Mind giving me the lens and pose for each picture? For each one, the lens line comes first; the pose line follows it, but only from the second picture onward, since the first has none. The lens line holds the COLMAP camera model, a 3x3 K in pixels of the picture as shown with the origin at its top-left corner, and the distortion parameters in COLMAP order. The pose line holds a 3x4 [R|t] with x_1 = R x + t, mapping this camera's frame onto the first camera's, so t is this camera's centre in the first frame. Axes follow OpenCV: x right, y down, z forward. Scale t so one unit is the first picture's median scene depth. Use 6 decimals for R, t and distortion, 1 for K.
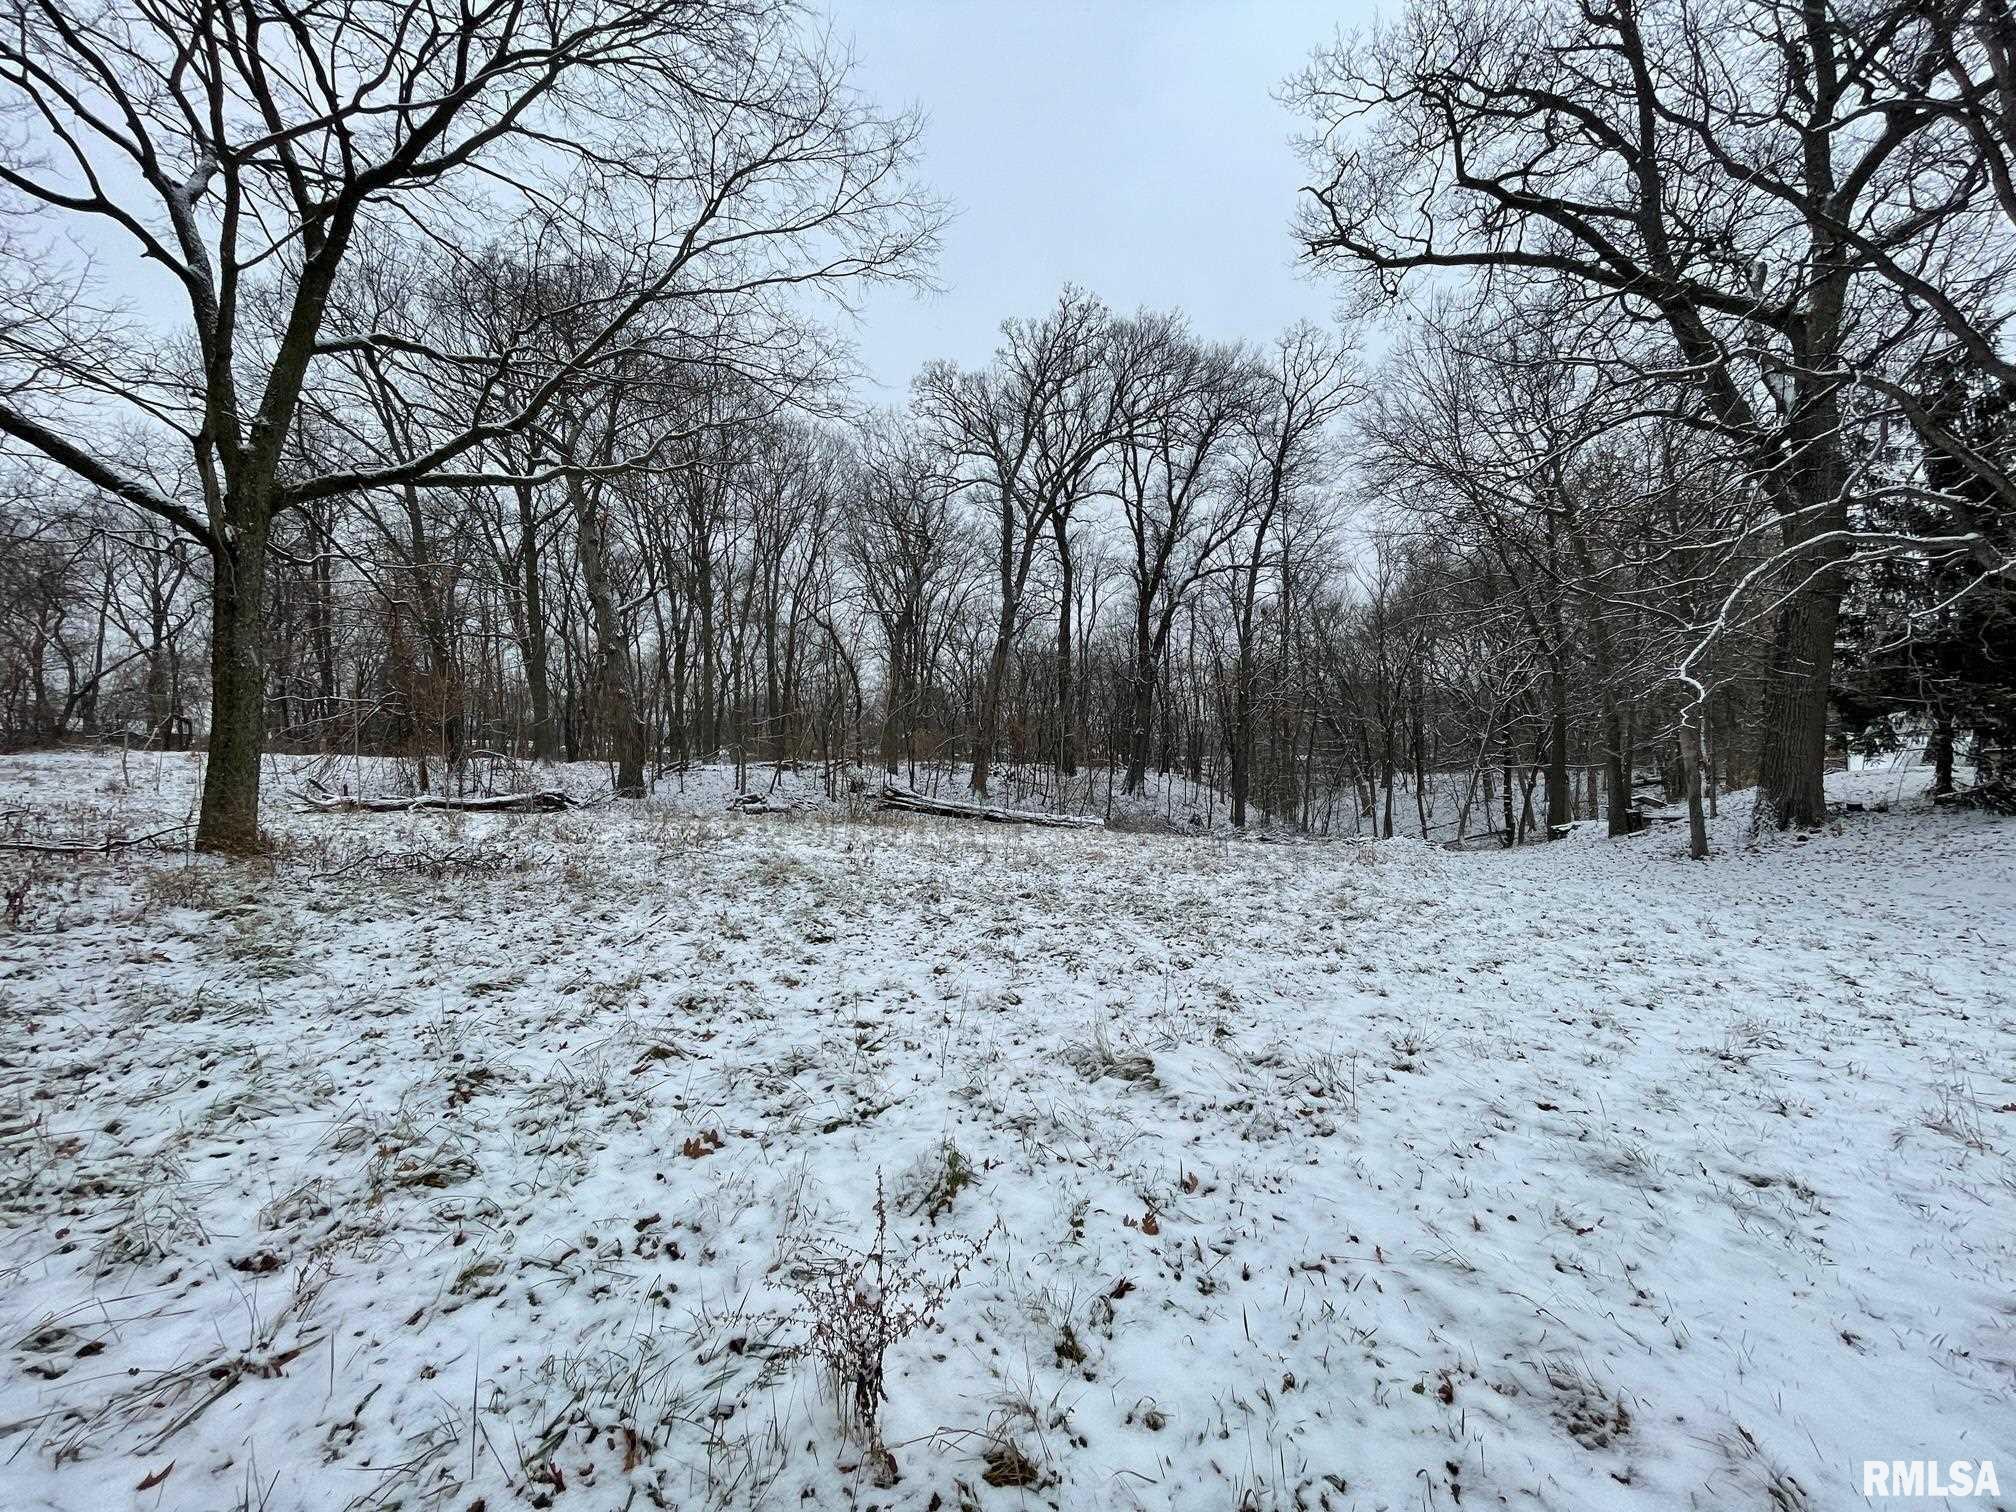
lens RADIAL K [[829.1, 0, 1008.0], [0, 829.1, 756.0], [0, 0, 1]] dist [-0.001278, -0.000033]
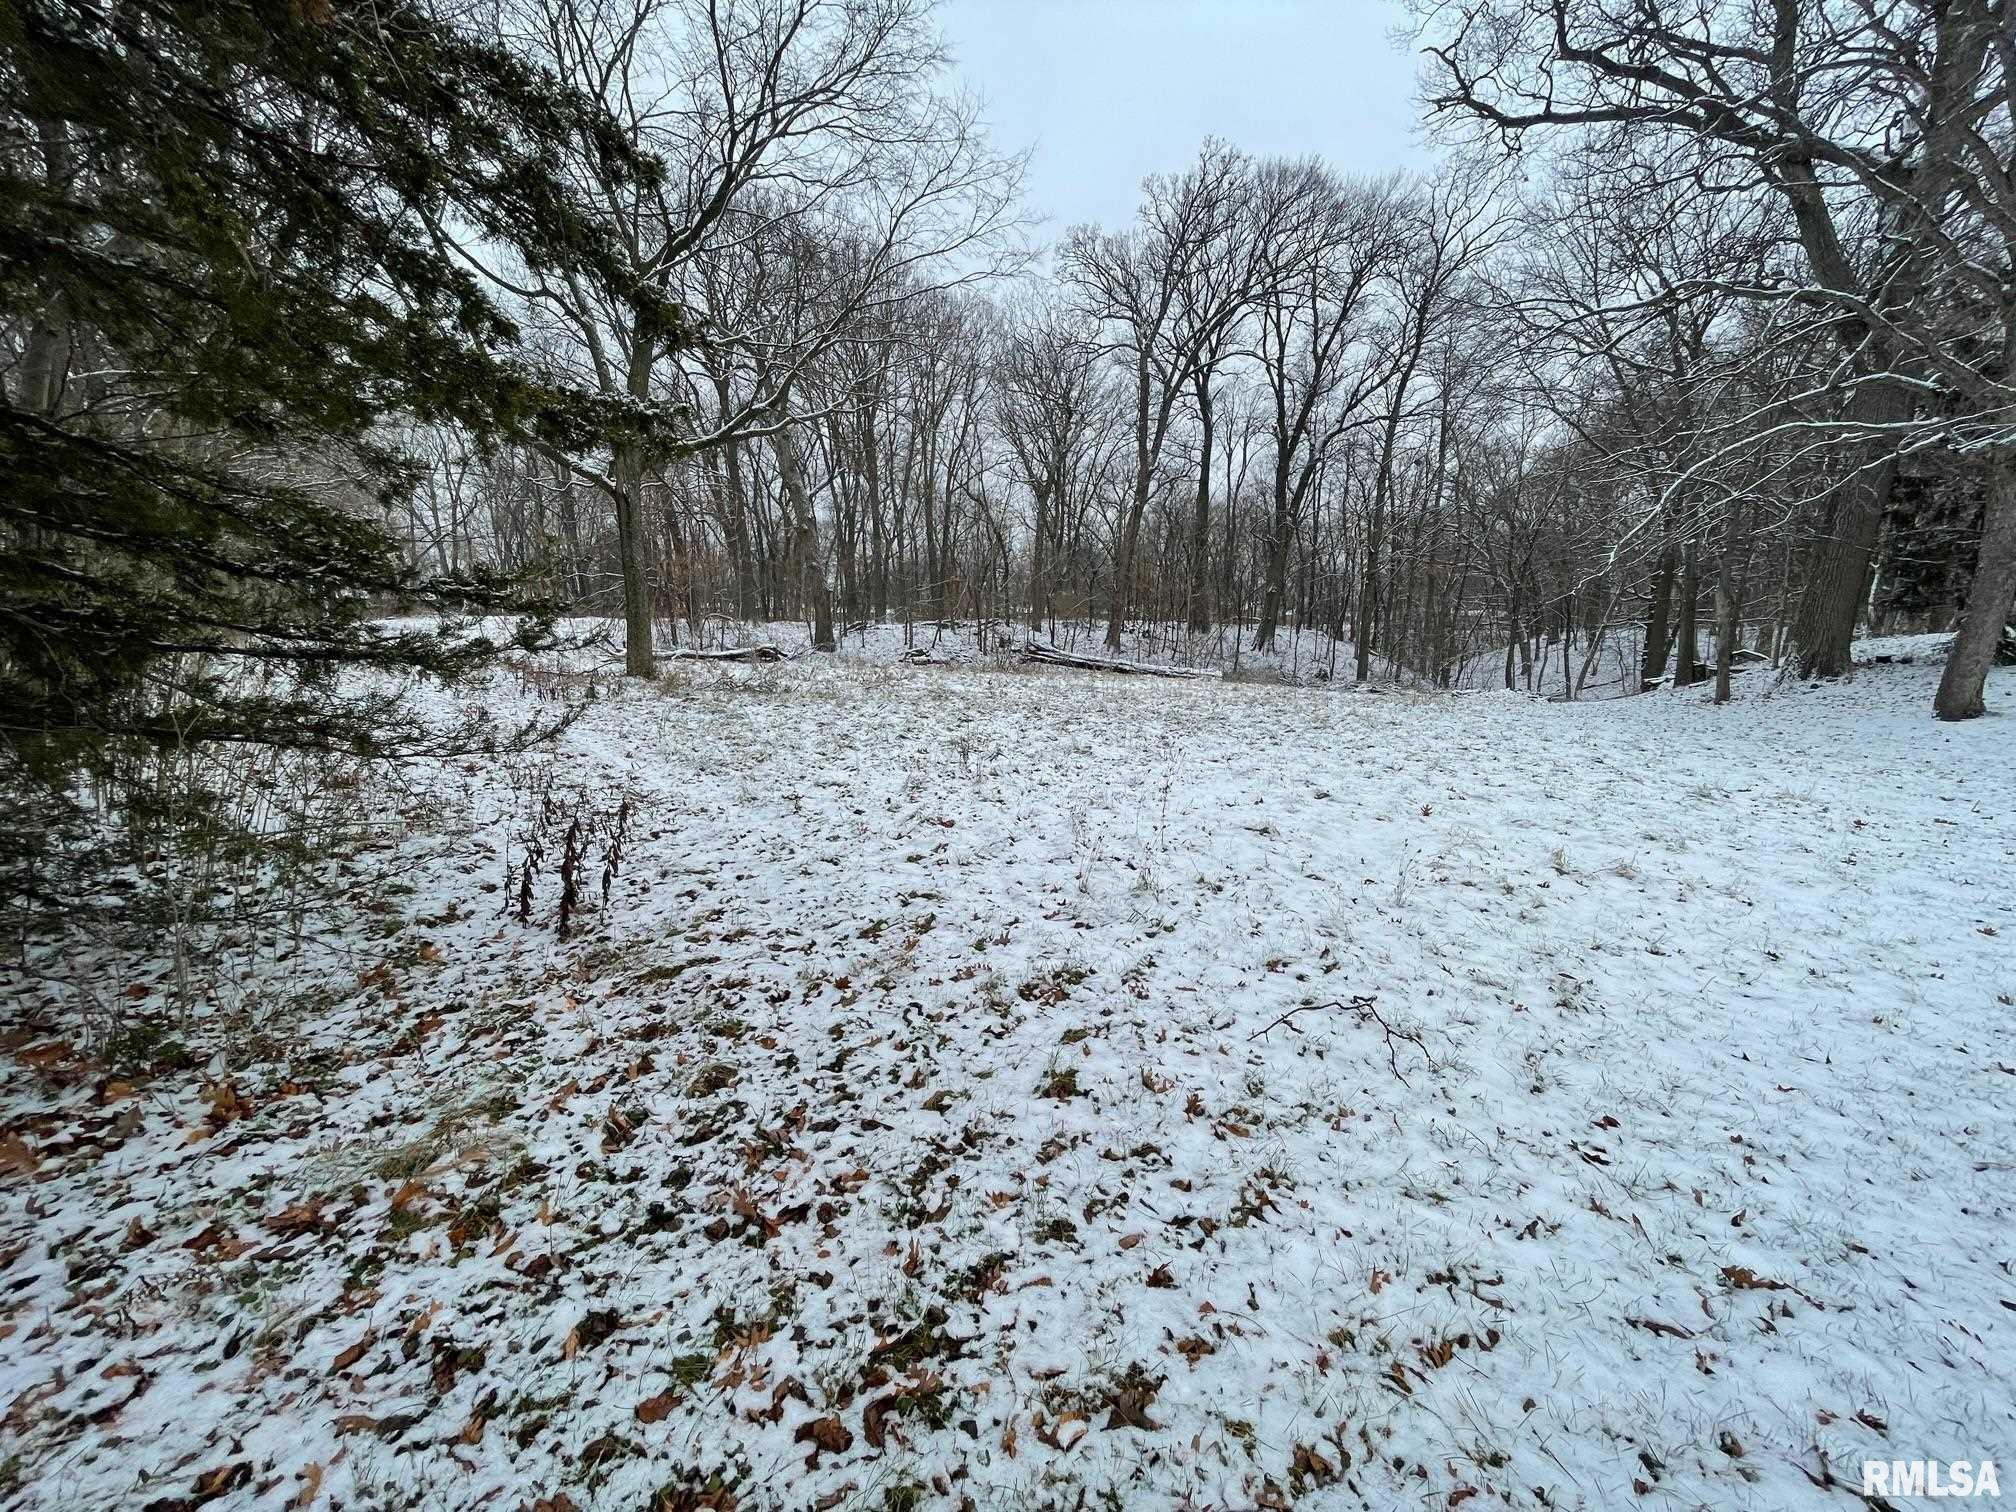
lens RADIAL K [[829.1, 0, 1008.0], [0, 829.1, 756.0], [0, 0, 1]] dist [-0.001278, -0.000033]
pose [[0.982578, 0.024519, -0.184225, 0.035989], [0.007156, 0.985532, 0.169336, -0.002706], [0.185712, -0.167704, 0.968187, -0.135117]]
